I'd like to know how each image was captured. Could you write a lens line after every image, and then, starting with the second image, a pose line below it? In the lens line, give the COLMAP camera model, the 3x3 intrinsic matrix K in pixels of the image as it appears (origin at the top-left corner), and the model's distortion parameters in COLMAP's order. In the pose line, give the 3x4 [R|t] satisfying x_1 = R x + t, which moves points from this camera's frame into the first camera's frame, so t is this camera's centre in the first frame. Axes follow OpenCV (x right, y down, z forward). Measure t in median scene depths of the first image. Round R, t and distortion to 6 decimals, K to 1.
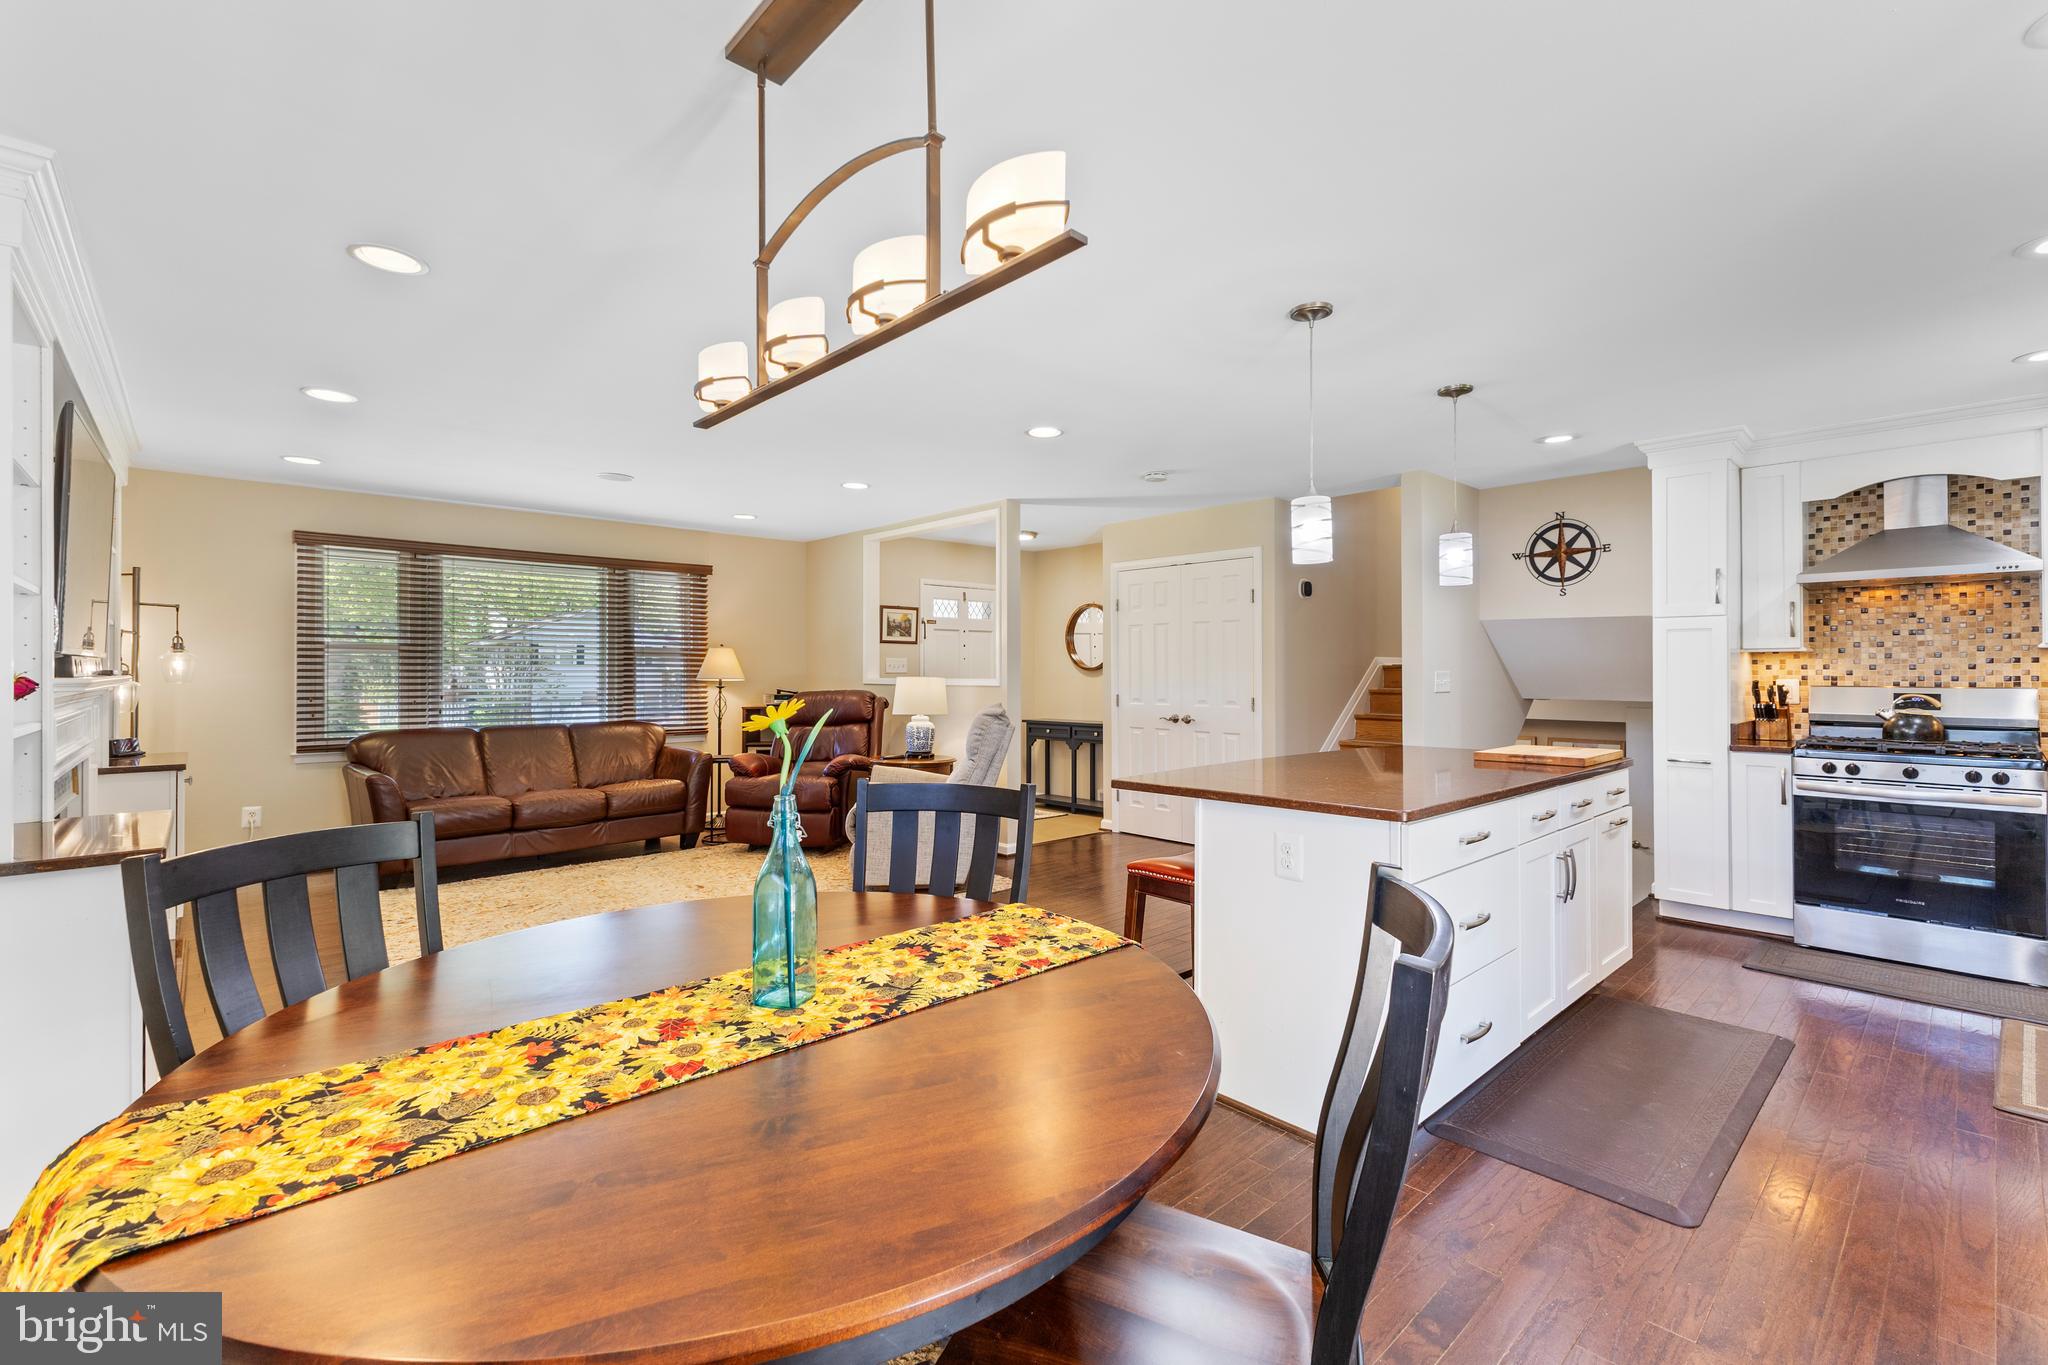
lens RADIAL K [[882.5, 0, 1023.2], [0, 882.5, 664.6], [0, 0, 1]] dist [0.014094, -0.004854]
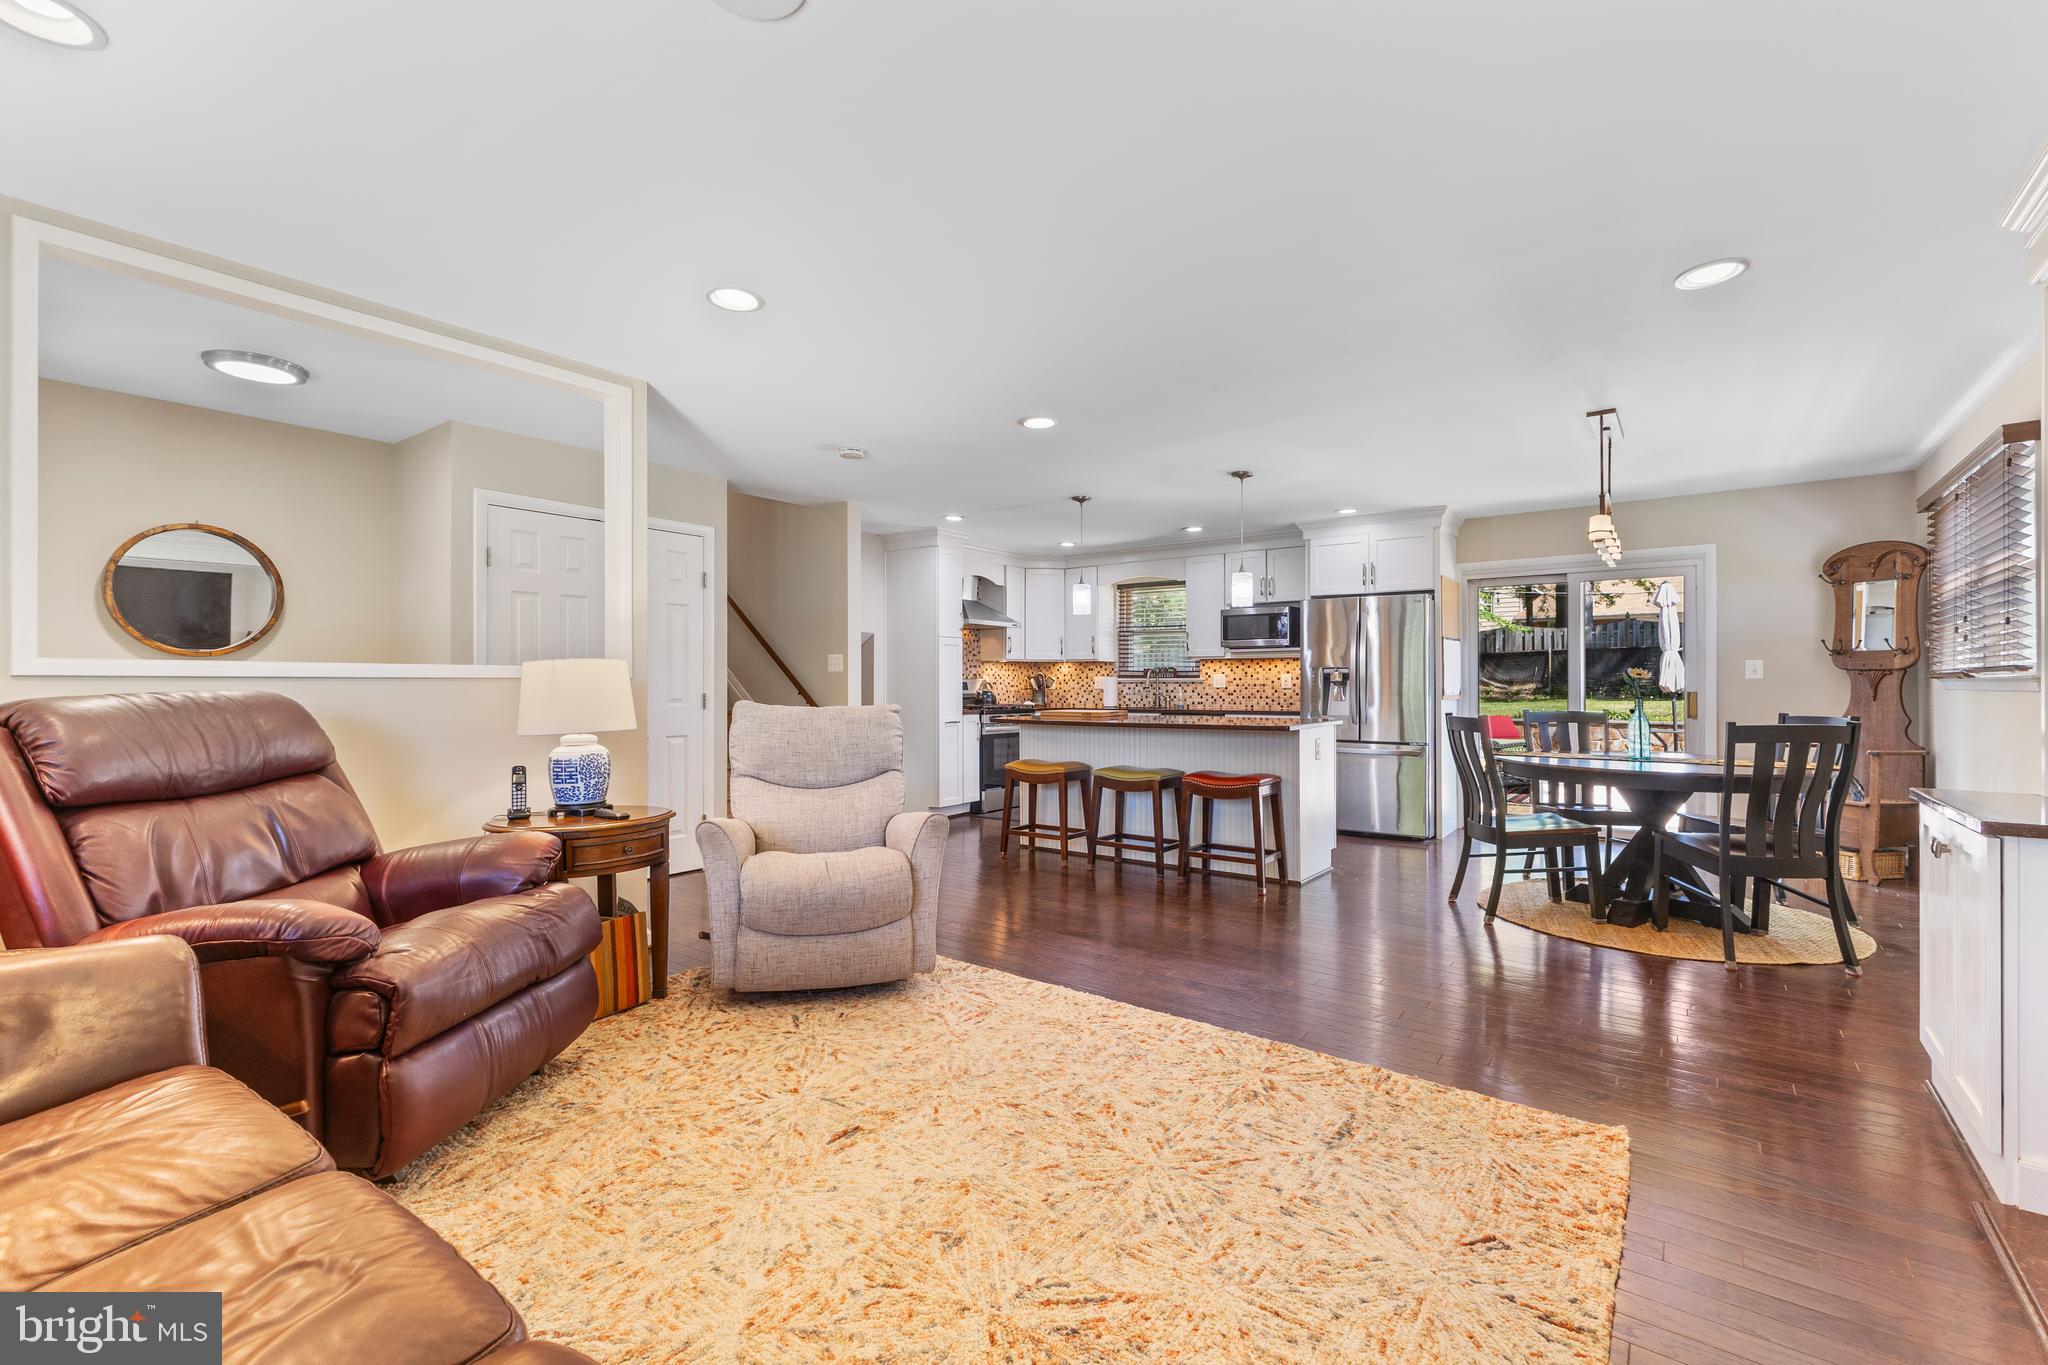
lens RADIAL K [[882.5, 0, 1024.3], [0, 882.5, 677.2], [0, 0, 1]] dist [0.014094, -0.004854]
pose [[-0.181719, 0.008393, 0.983315, -0.786290], [-0.006273, 0.999933, -0.009694, 0.031821], [-0.983330, -0.007930, -0.181655, 0.968747]]
